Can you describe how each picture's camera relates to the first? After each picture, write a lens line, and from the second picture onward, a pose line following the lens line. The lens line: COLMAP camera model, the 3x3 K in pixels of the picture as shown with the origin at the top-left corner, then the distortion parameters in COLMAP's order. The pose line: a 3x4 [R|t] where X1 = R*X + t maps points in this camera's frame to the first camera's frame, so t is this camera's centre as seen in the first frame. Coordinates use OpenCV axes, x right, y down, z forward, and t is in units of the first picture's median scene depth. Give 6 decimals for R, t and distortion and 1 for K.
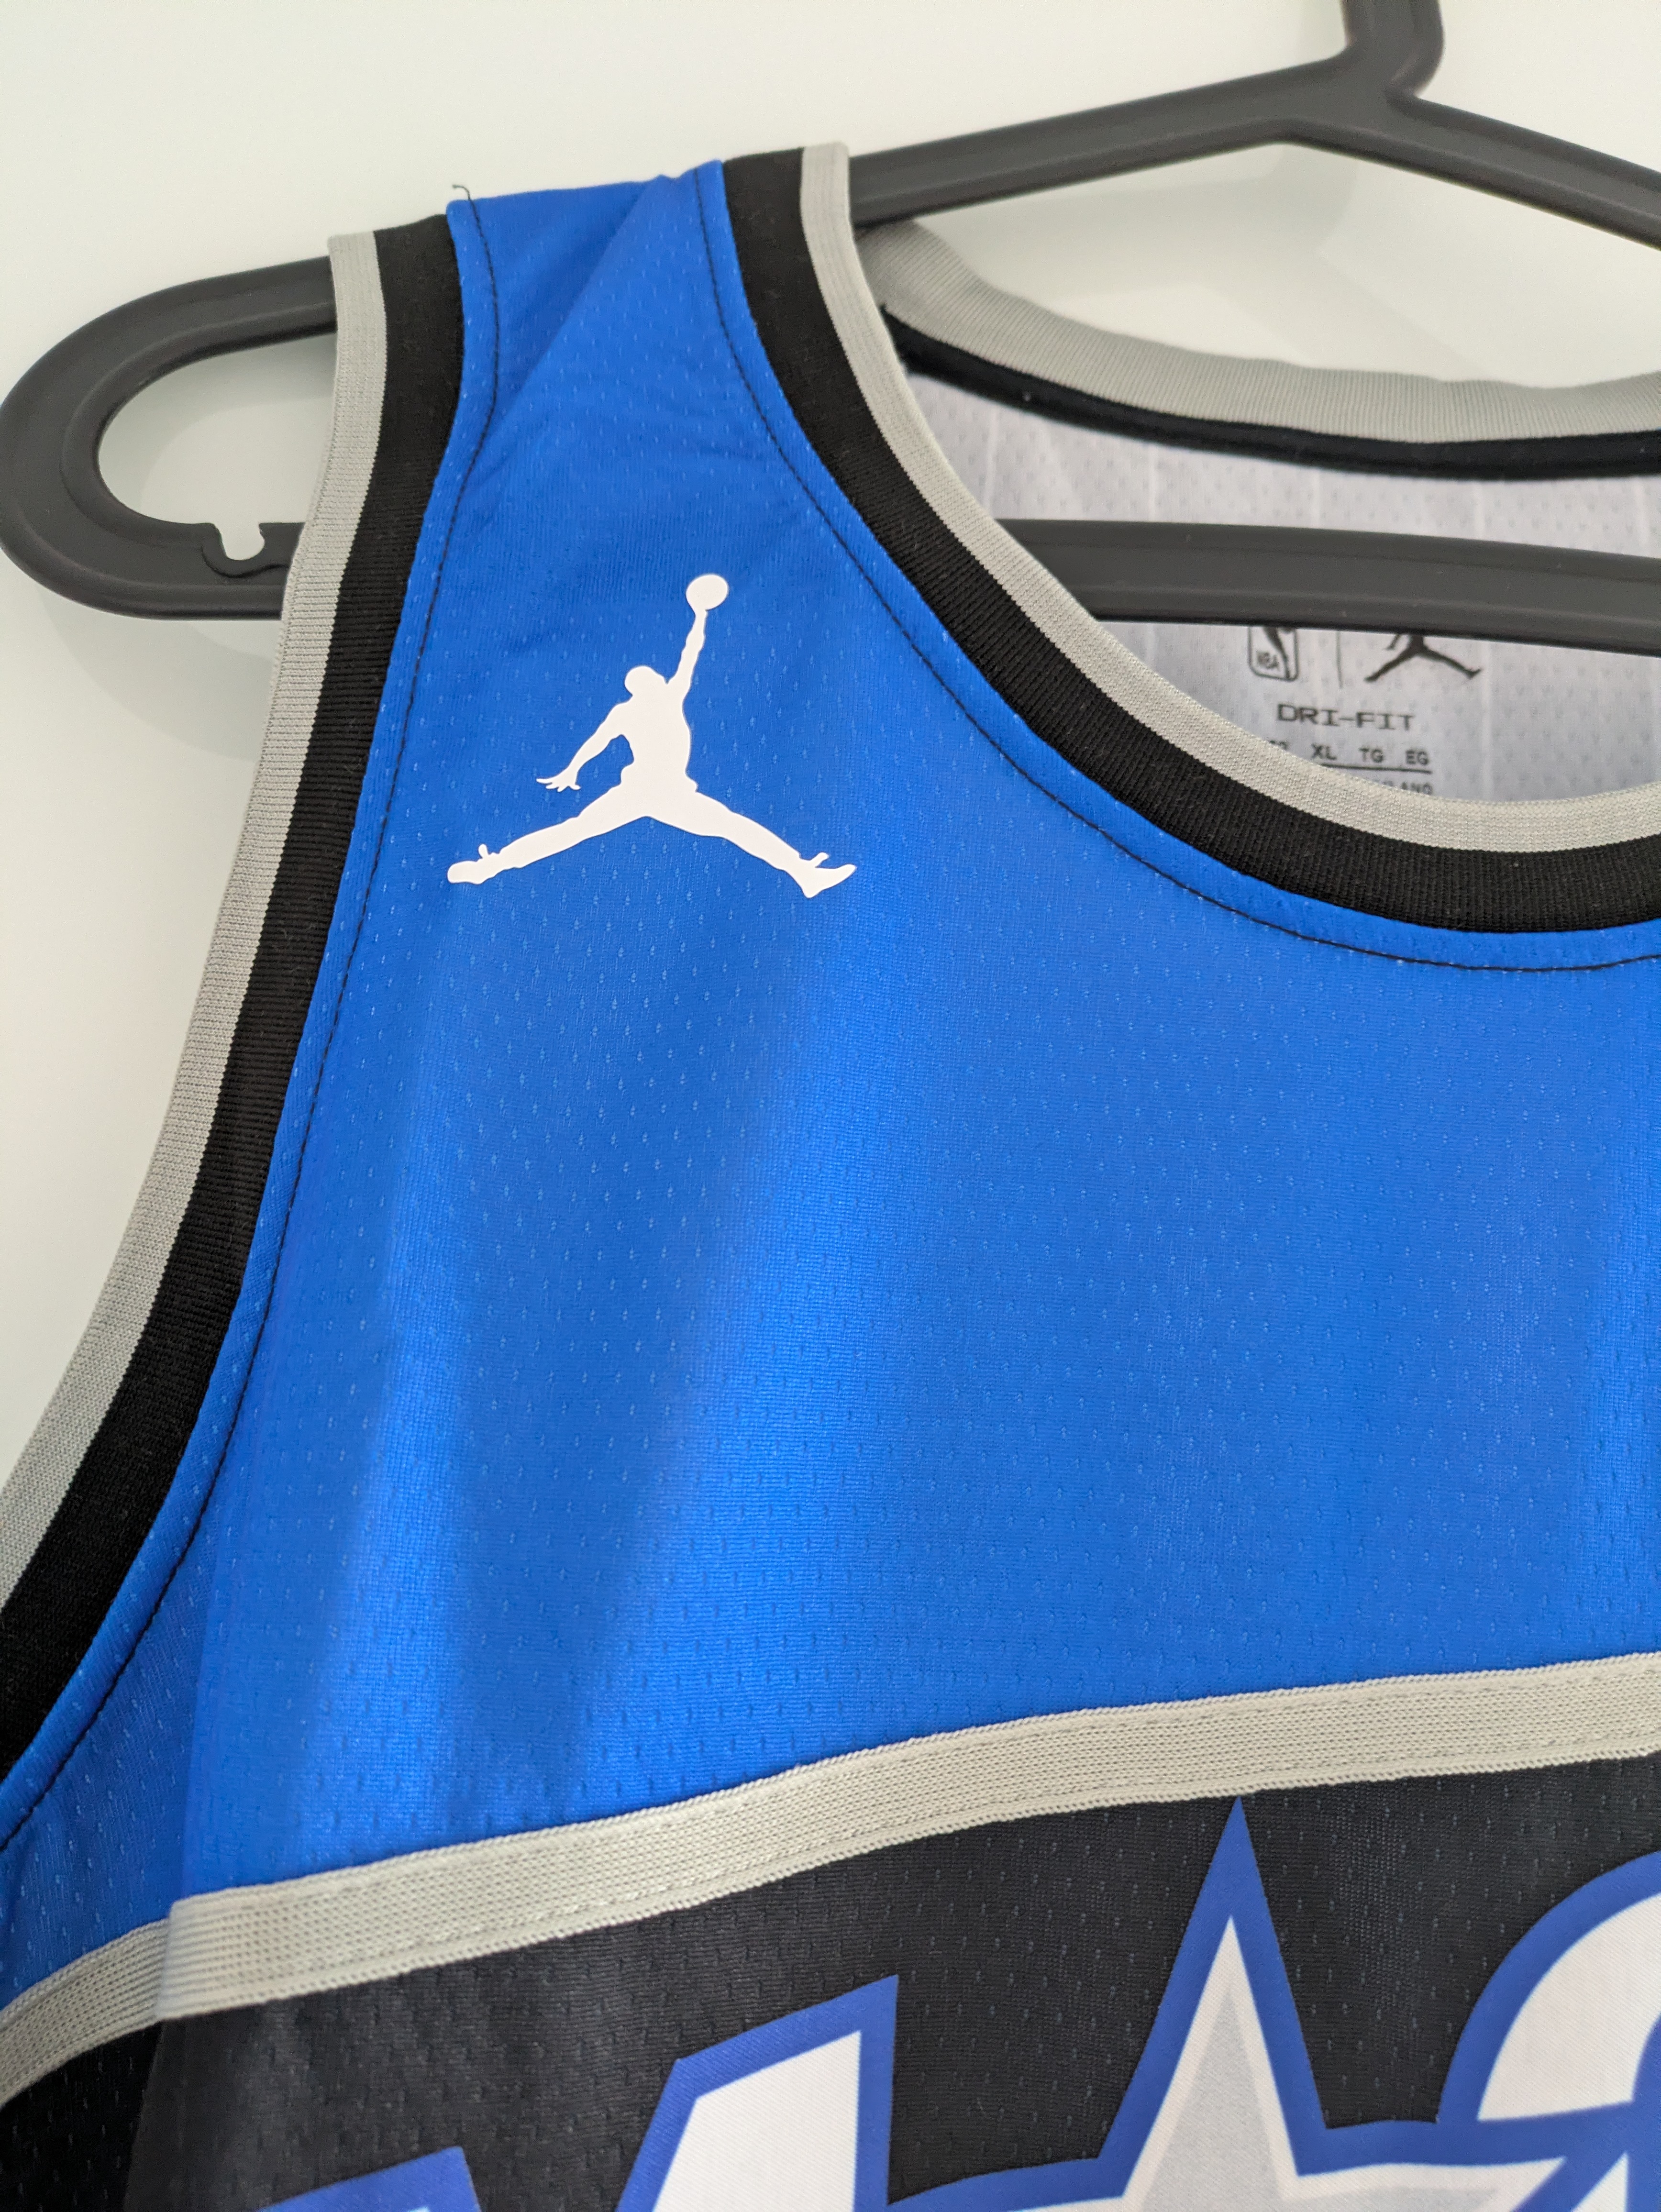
lens RADIAL K [[1682.8, 0, 830.5], [0, 1682.8, 1106.0], [0, 0, 1]] dist [0.002609, -0.002481]
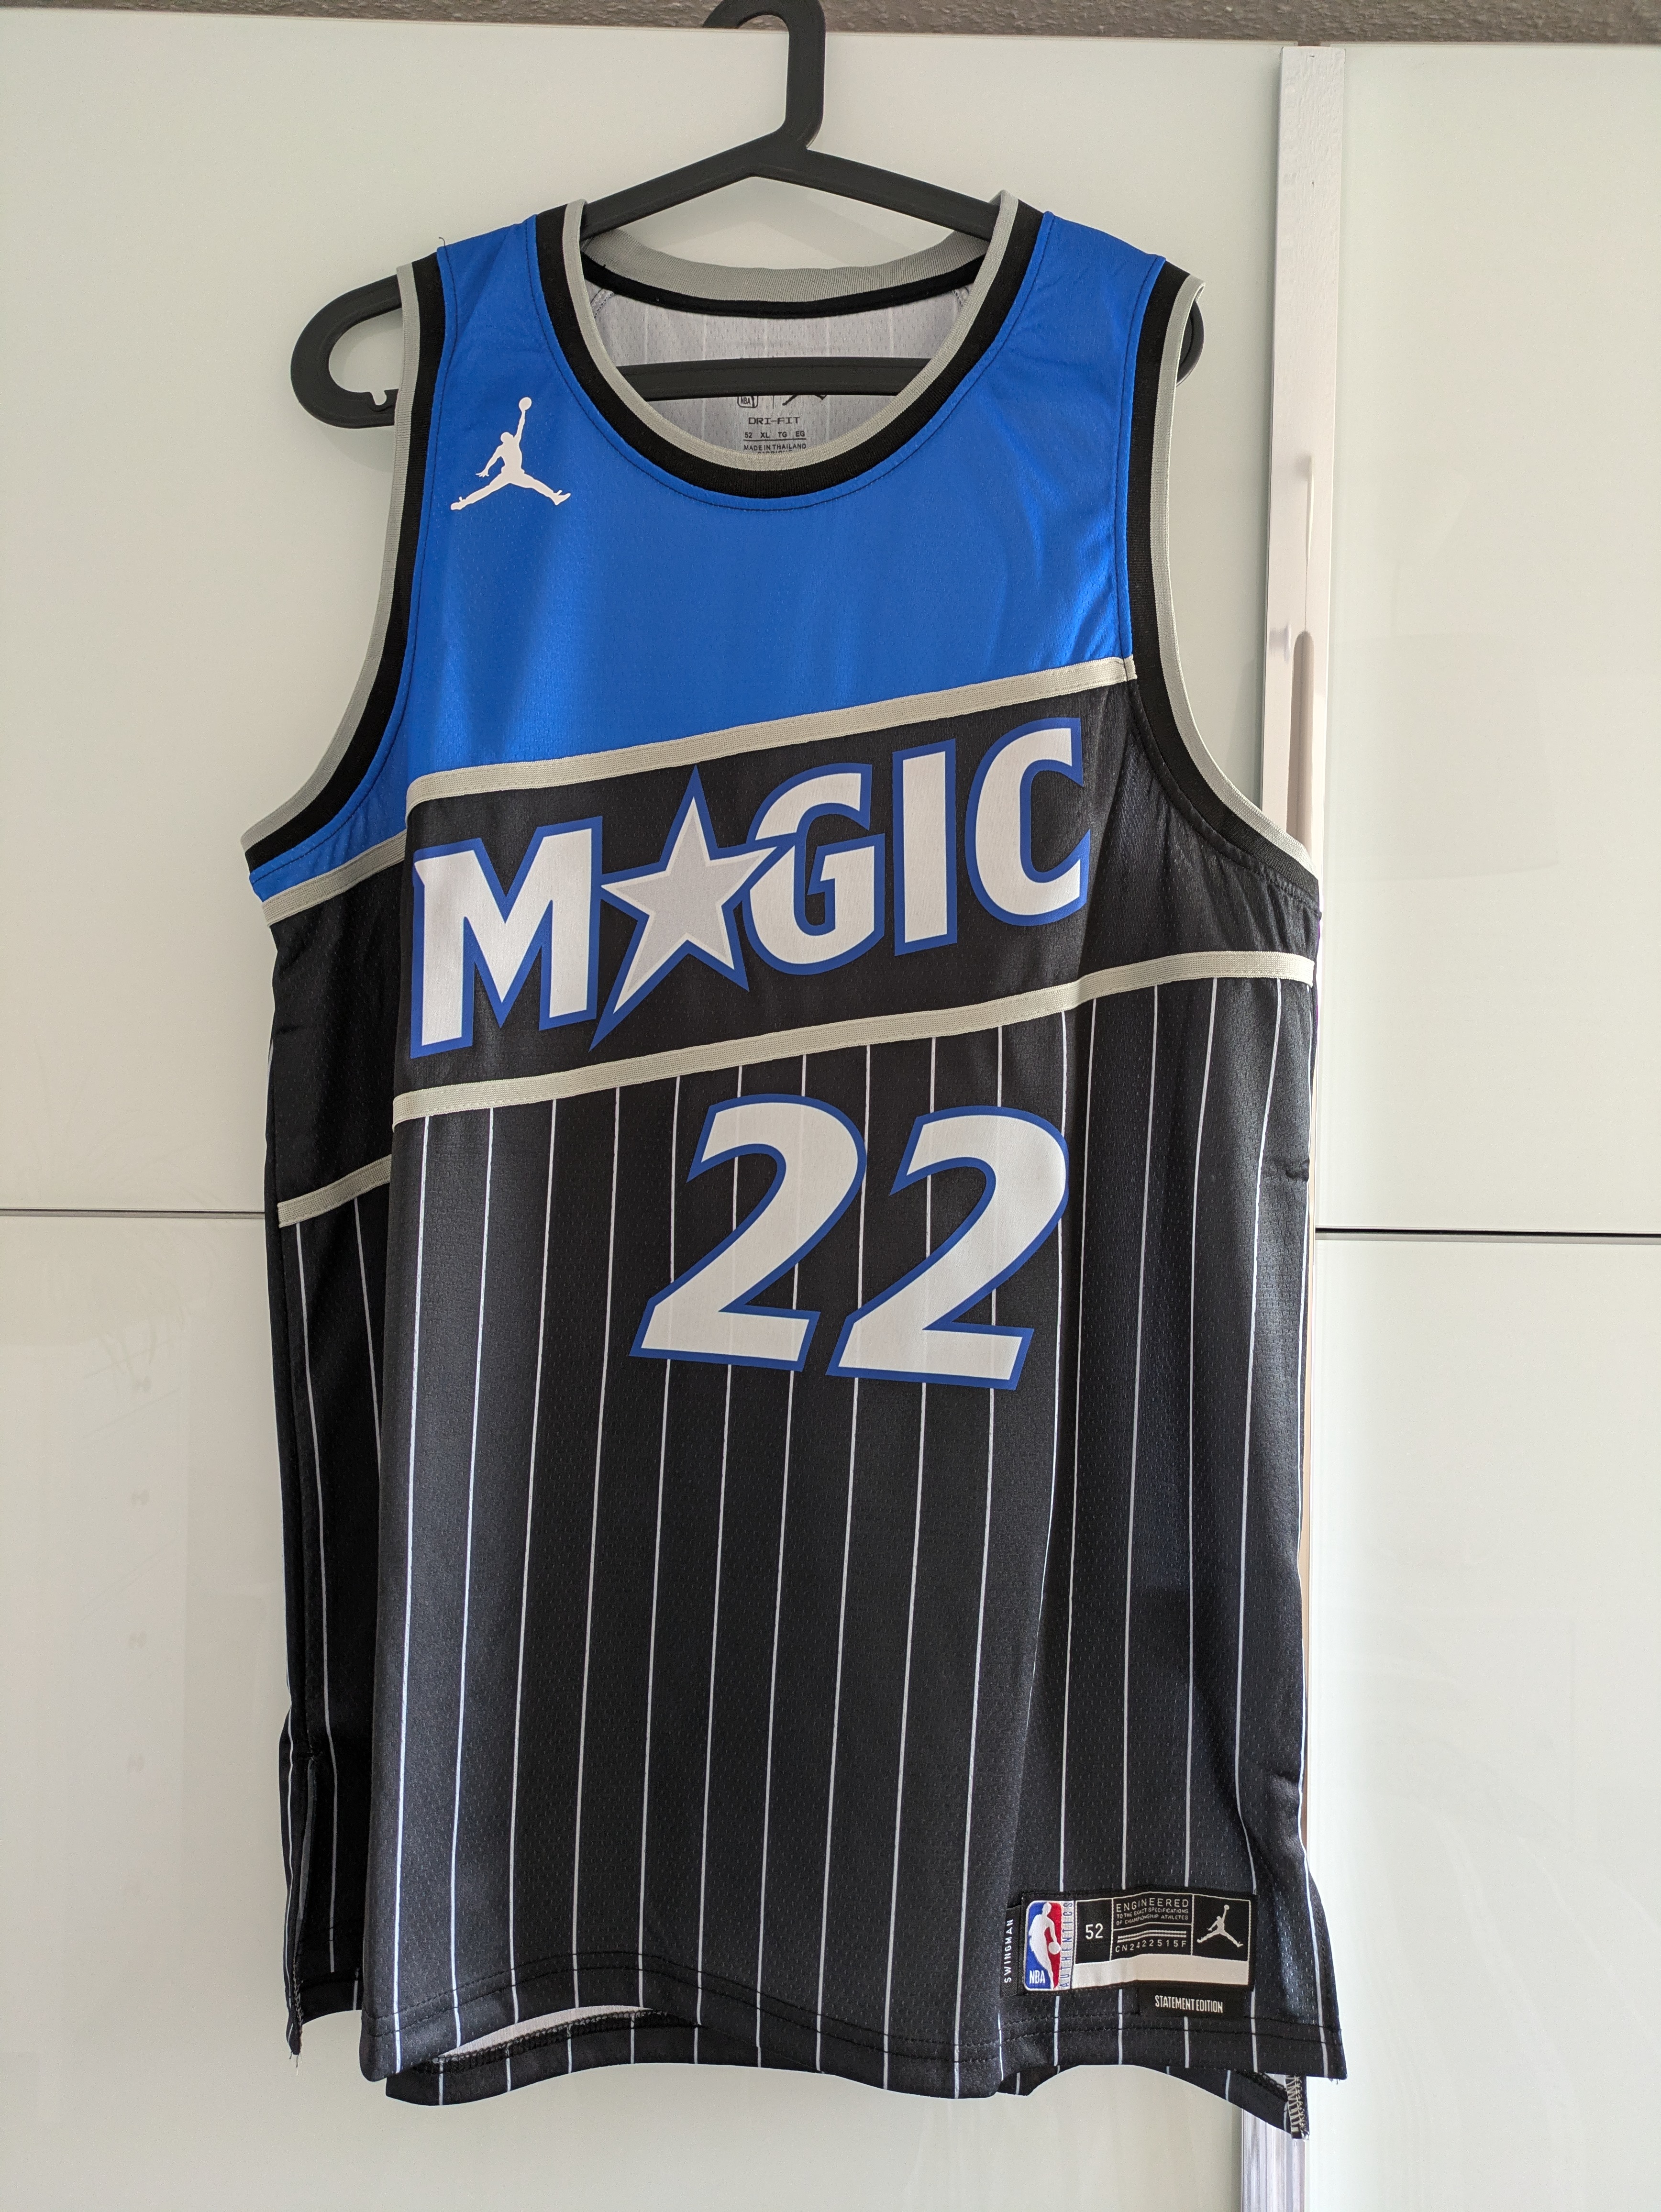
lens RADIAL K [[1603.3, 0, 830.5], [0, 1603.3, 1106.0], [0, 0, 1]] dist [0.042560, -0.043920]
pose [[0.990676, -0.043645, -0.129062, 0.842095], [0.069435, 0.976785, 0.202659, 0.407541], [0.117221, -0.209731, 0.970707, -2.167949]]
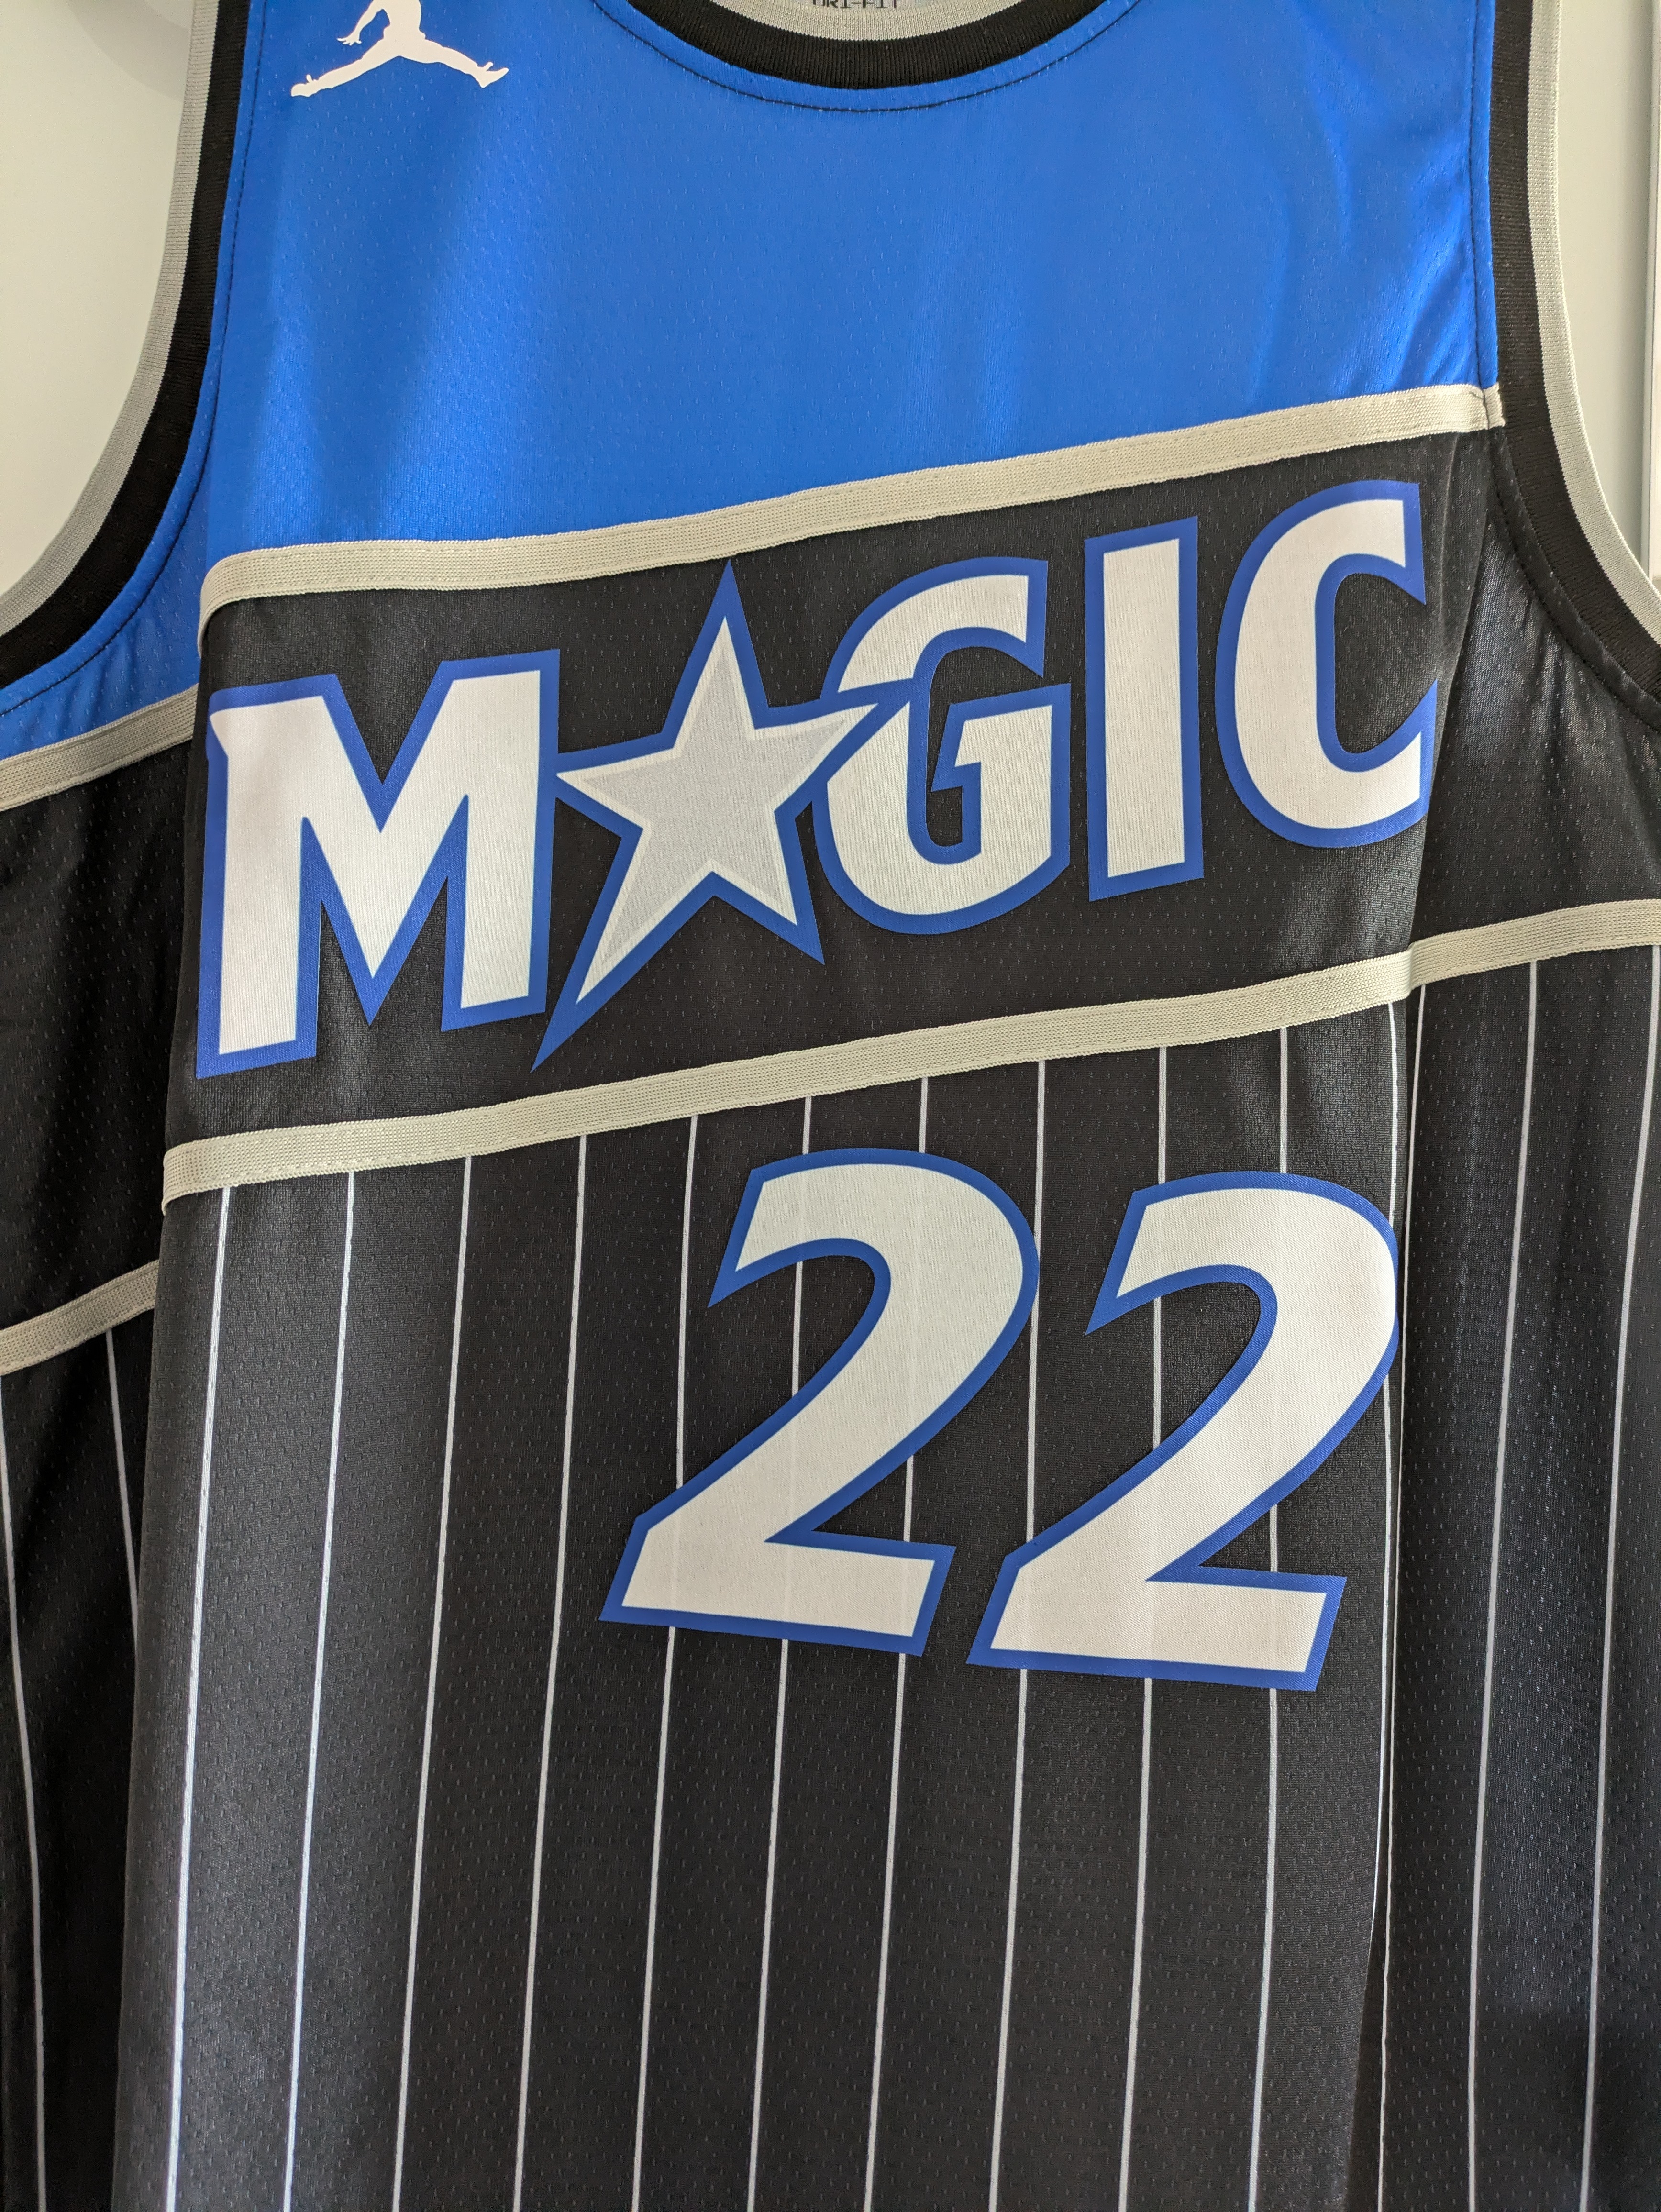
lens RADIAL K [[1603.3, 0, 830.5], [0, 1603.3, 1106.0], [0, 0, 1]] dist [0.042560, -0.043920]
pose [[0.996823, -0.041987, -0.067680, 0.420973], [0.053504, 0.982477, 0.178537, 0.646526], [0.058997, -0.181591, 0.981603, -0.878530]]
